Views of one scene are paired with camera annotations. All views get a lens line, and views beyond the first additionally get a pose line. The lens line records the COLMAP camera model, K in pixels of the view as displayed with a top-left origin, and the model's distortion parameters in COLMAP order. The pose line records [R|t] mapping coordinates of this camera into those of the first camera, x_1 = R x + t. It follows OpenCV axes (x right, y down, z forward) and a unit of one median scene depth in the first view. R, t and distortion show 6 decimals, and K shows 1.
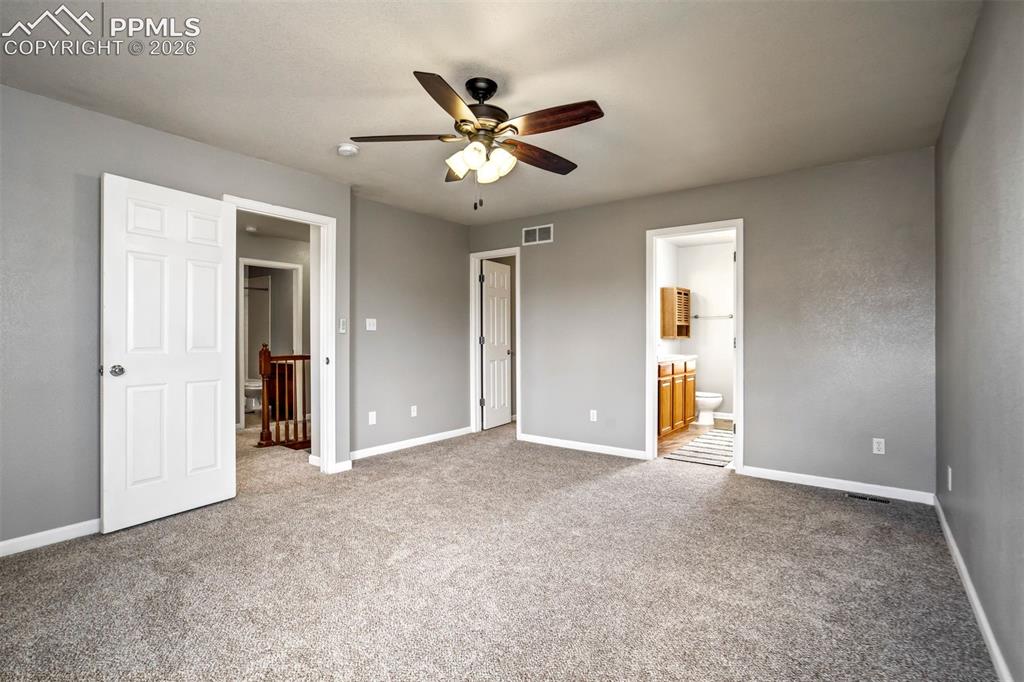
lens RADIAL K [[482.4, 0, 513.8], [0, 482.4, 337.5], [0, 0, 1]] dist [-0.045305, 0.025035]
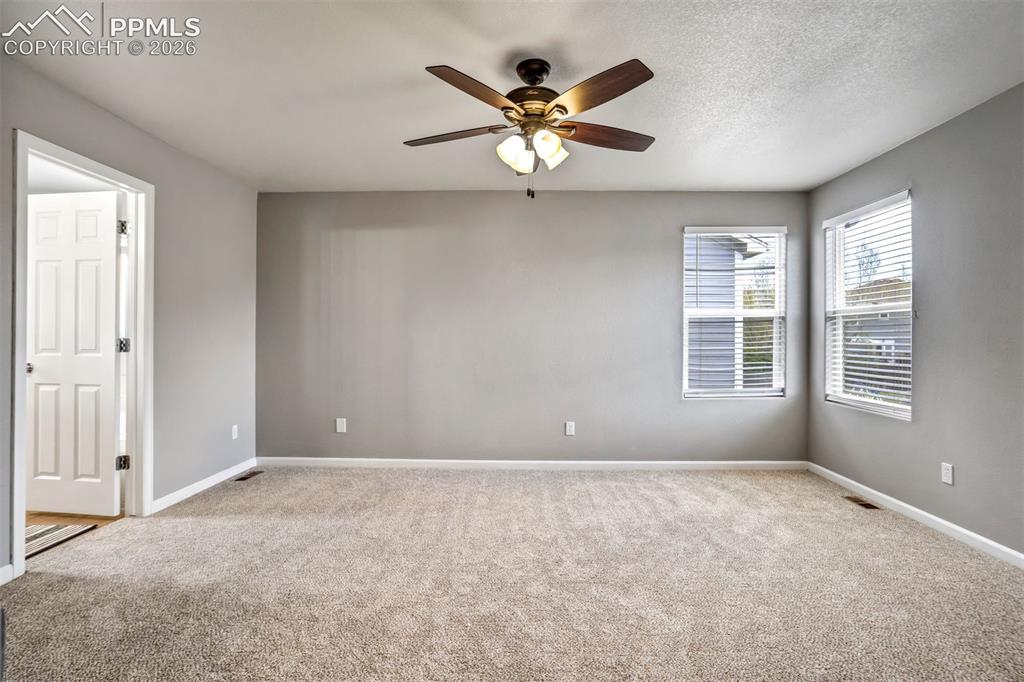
lens RADIAL K [[482.4, 0, 513.8], [0, 482.4, 337.5], [0, 0, 1]] dist [-0.045305, 0.025035]
pose [[-0.574335, -0.004529, 0.818608, -0.475415], [-0.008360, 0.999965, -0.000333, -0.005206], [-0.818577, -0.007035, -0.574353, 0.922027]]
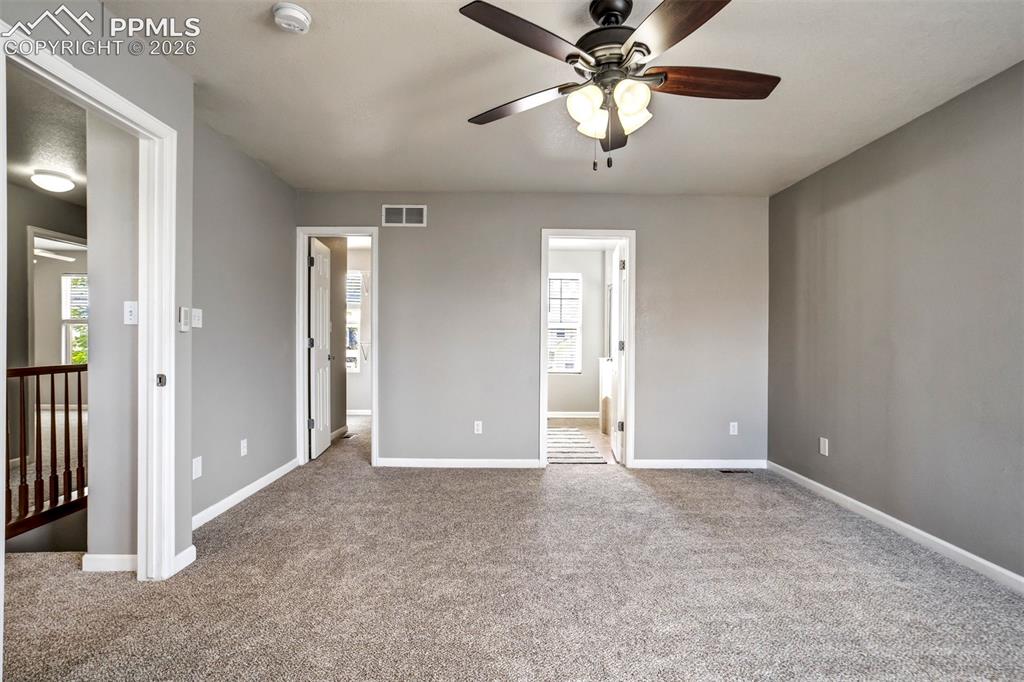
lens RADIAL K [[479.6, 0, 512.0], [0, 479.6, 341.0], [0, 0, 1]] dist [-0.041411, 0.023876]
pose [[0.797956, 0.002595, 0.602710, -0.376484], [-0.005787, 0.999978, 0.003356, -0.001527], [-0.602688, -0.006165, 0.797953, 0.292811]]
